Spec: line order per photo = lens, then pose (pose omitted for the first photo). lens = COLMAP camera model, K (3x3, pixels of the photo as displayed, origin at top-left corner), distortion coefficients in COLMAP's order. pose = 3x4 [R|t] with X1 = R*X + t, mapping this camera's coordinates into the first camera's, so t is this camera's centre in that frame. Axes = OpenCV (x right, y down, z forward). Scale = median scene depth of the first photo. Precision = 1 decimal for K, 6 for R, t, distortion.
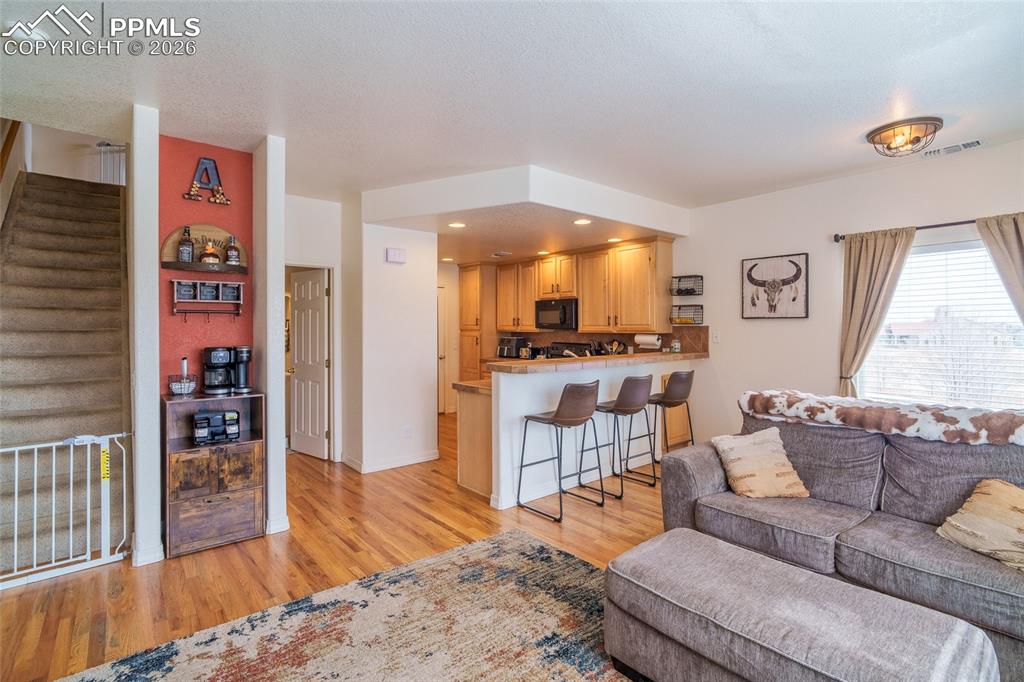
lens RADIAL K [[485.9, 0, 513.0], [0, 485.9, 330.2], [0, 0, 1]] dist [-0.006040, 0.000801]
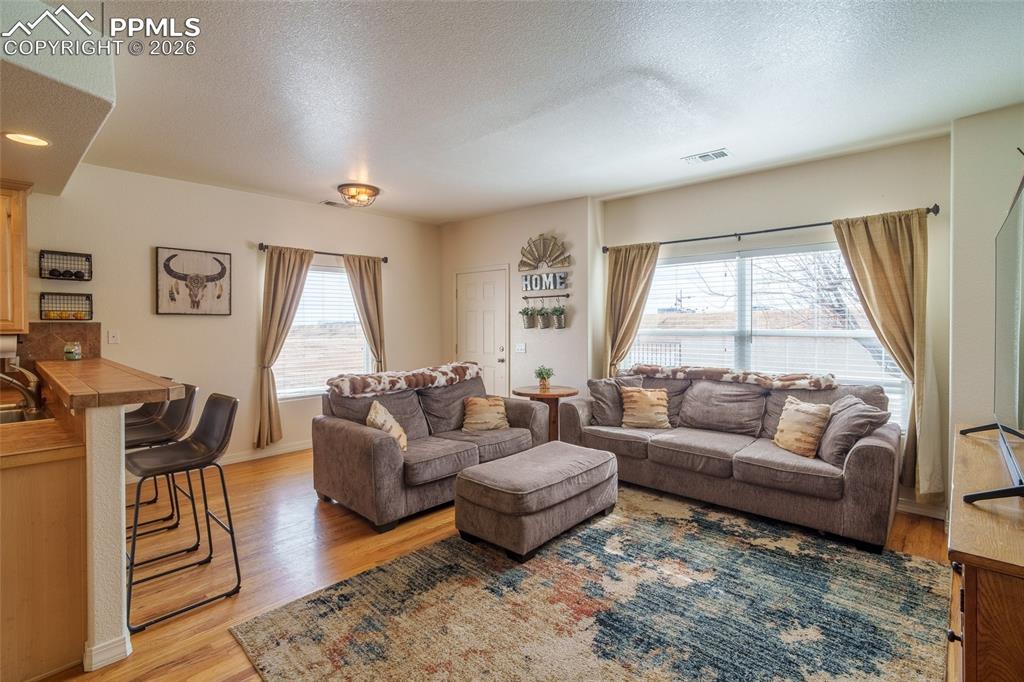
lens RADIAL K [[485.9, 0, 513.0], [0, 485.9, 330.2], [0, 0, 1]] dist [-0.006040, 0.000801]
pose [[-0.136671, -0.010382, 0.990562, -0.493291], [0.009290, 0.999888, 0.011761, 0.000344], [-0.990573, 0.010809, -0.136559, 0.506423]]
